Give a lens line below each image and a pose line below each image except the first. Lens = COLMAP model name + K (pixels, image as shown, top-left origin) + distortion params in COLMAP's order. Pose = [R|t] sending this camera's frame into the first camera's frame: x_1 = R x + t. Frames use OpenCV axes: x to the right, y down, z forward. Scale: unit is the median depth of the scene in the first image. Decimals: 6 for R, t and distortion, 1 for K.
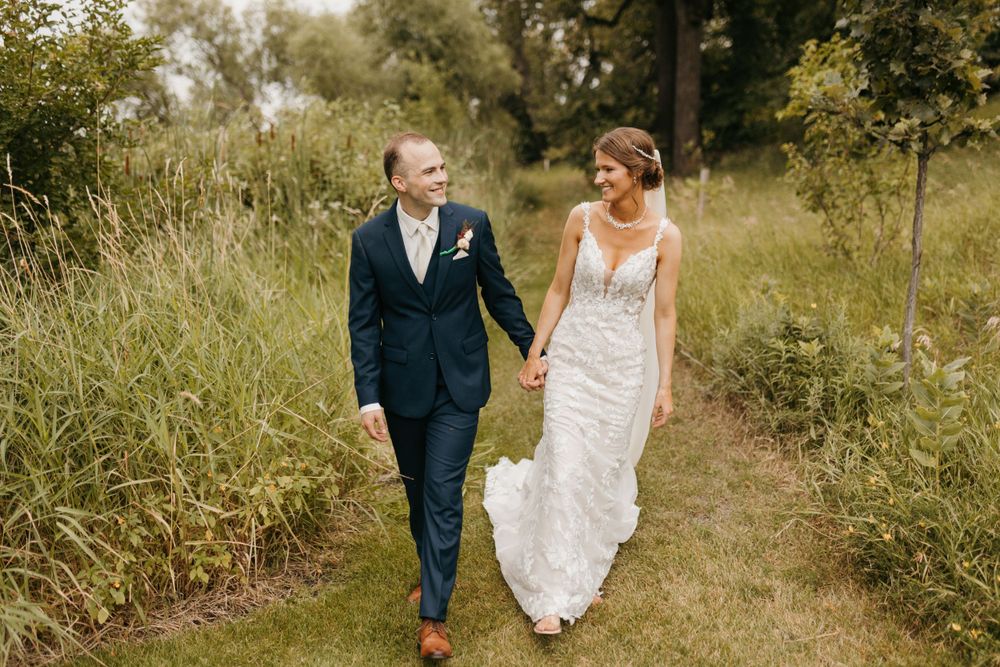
lens RADIAL K [[979.2, 0, 500.0], [0, 979.2, 333.5], [0, 0, 1]] dist [-0.008460, -0.001354]
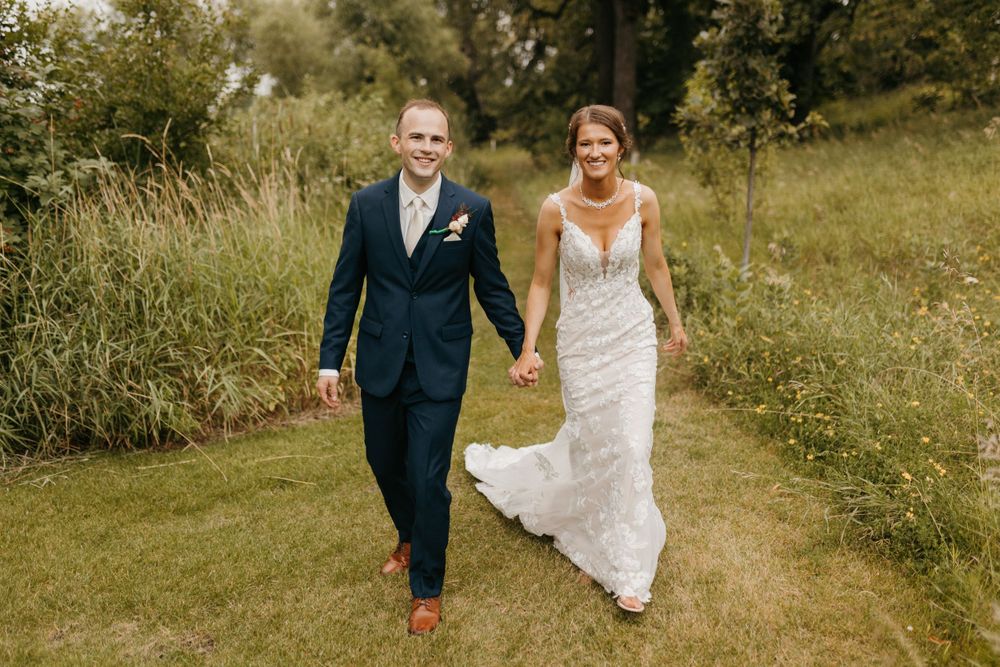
lens RADIAL K [[993.1, 0, 500.0], [0, 993.1, 333.5], [0, 0, 1]] dist [-0.005113, 0.006936]
pose [[0.998310, -0.000289, 0.058105, -0.011100], [-0.000778, 0.999832, 0.018340, 0.014122], [-0.058101, -0.018354, 0.998142, -0.095061]]
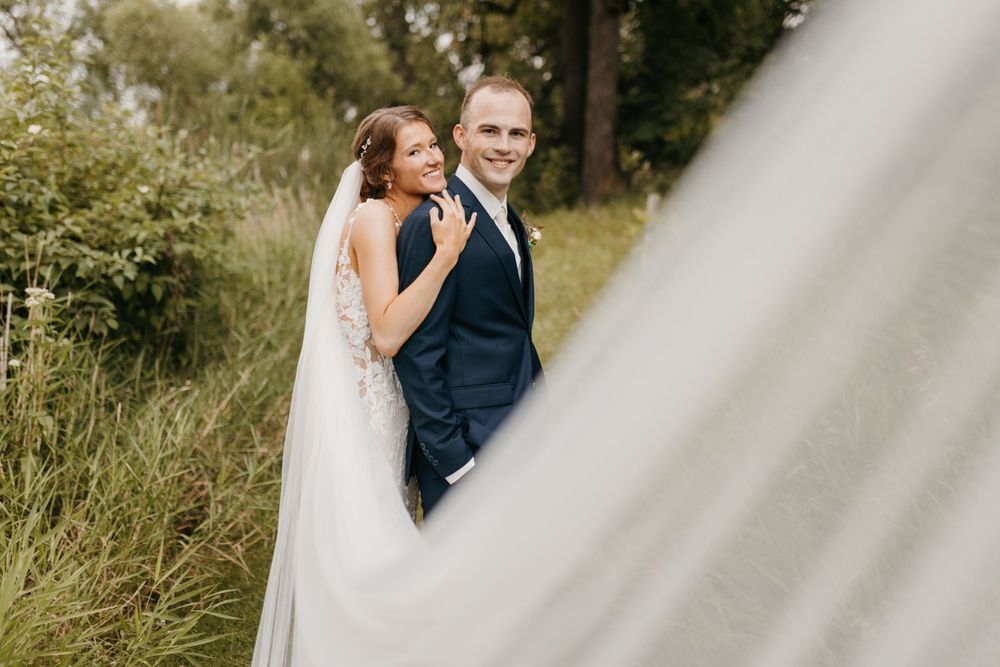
lens RADIAL K [[961.2, 0, 500.0], [0, 961.2, 333.5], [0, 0, 1]] dist [-0.004287, 0.032915]
pose [[0.993173, 0.015376, 0.115637, 0.017443], [-0.013610, 0.999779, -0.016048, -0.033379], [-0.115858, 0.014365, 0.993162, 0.198387]]
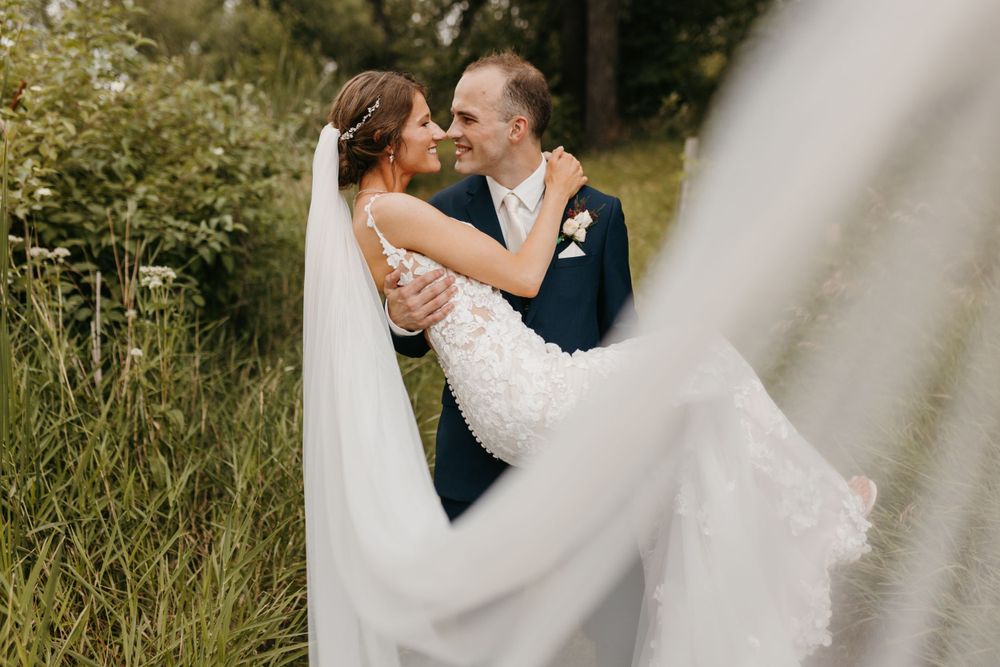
lens RADIAL K [[961.2, 0, 500.0], [0, 961.2, 333.5], [0, 0, 1]] dist [-0.004287, 0.032915]
pose [[0.990048, -0.033182, 0.136762, -0.002447], [0.029023, 0.999057, 0.032295, -0.035012], [-0.137705, -0.028004, 0.990077, 0.213249]]
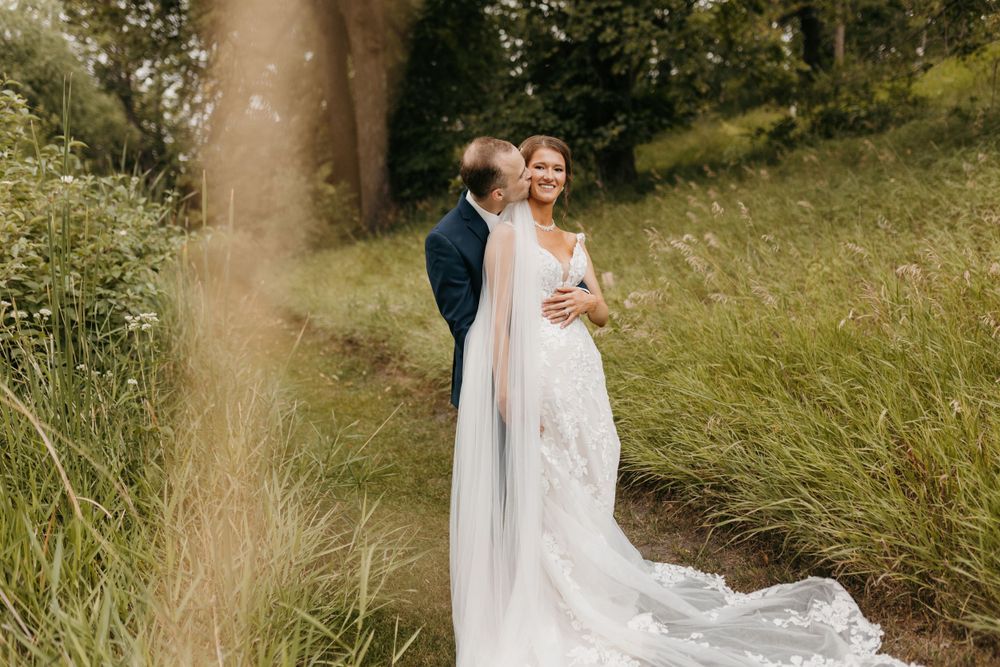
lens RADIAL K [[964.0, 0, 500.0], [0, 964.0, 333.5], [0, 0, 1]] dist [0.004602, 0.011747]
pose [[0.922681, -0.097132, 0.373128, -0.028450], [0.120244, 0.991974, -0.039114, -0.026348], [-0.366334, 0.080956, 0.926955, 0.180845]]
